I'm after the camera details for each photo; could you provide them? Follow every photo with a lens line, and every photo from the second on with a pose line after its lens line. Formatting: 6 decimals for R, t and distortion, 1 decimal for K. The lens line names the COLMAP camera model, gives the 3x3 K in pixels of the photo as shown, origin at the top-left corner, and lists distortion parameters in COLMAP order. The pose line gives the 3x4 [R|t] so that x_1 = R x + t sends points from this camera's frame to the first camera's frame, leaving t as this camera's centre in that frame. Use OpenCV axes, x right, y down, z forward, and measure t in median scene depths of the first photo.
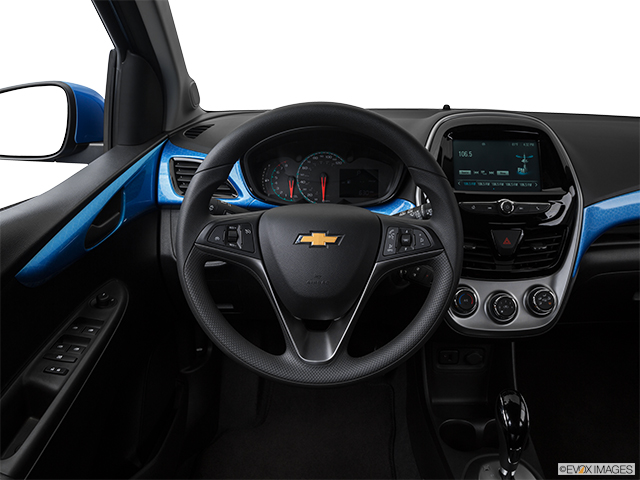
lens RADIAL K [[518.9, 0, 320.0], [0, 518.9, 233.8], [0, 0, 1]] dist [-0.089470, 0.015863]
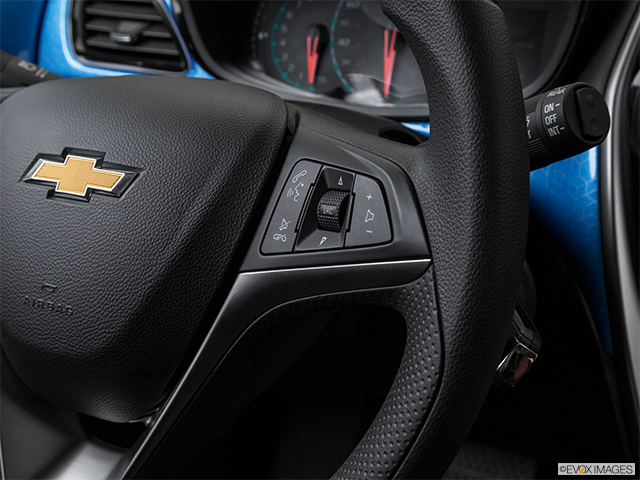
lens RADIAL K [[965.0, 0, 317.8], [0, 965.0, 242.3], [0, 0, 1]] dist [-0.017220, 0.000000]
pose [[0.885764, 0.130056, -0.445542, 0.304671], [-0.107987, 0.991342, 0.074694, -0.006811], [0.451399, -0.018049, 0.892140, 0.395116]]
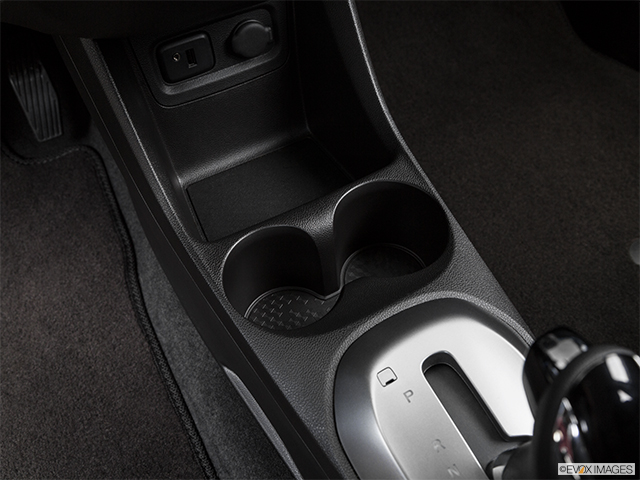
lens RADIAL K [[652.7, 0, 326.4], [0, 652.7, 243.0], [0, 0, 1]] dist [-0.104626, 0.000000]
pose [[0.872990, -0.403204, 0.274435, 0.202468], [0.191995, 0.801329, 0.566577, 0.134300], [-0.448359, -0.441926, 0.776966, 0.690071]]
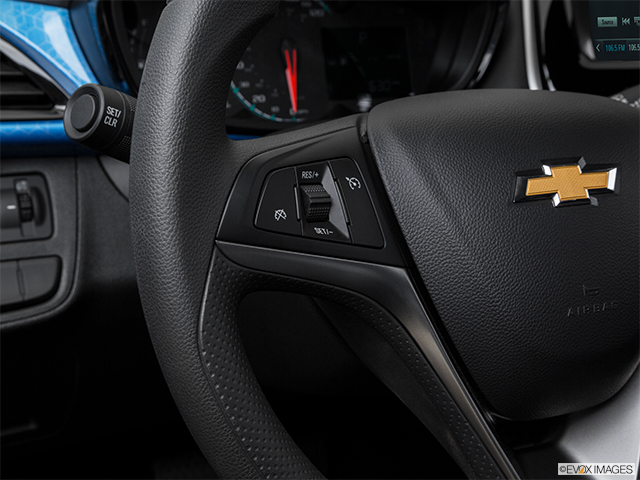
lens RADIAL K [[936.9, 0, 316.6], [0, 936.9, 244.8], [0, 0, 1]] dist [0.089414, 0.000000]
pose [[0.896968, -0.119527, 0.425631, -0.316159], [0.106006, 0.992820, 0.055411, -0.000955], [-0.429198, -0.004582, 0.903199, 0.379058]]
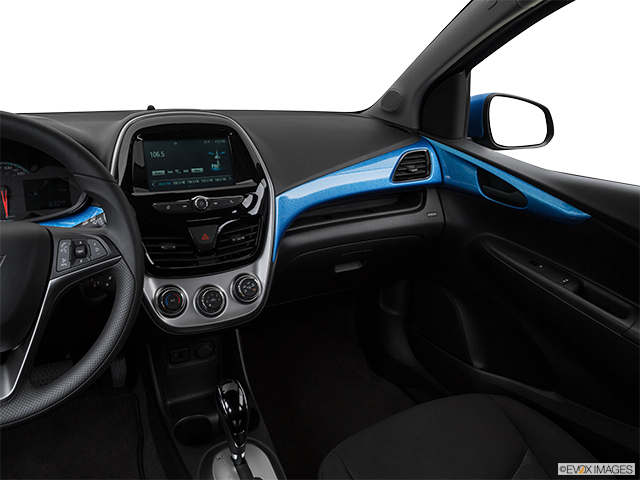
lens RADIAL K [[495.5, 0, 333.7], [0, 495.5, 232.4], [0, 0, 1]] dist [-0.122283, 0.046600]
pose [[0.874999, -0.122258, 0.468434, 0.125012], [0.118114, 0.992259, 0.038345, -0.001179], [-0.469496, 0.021777, 0.882666, 0.012595]]
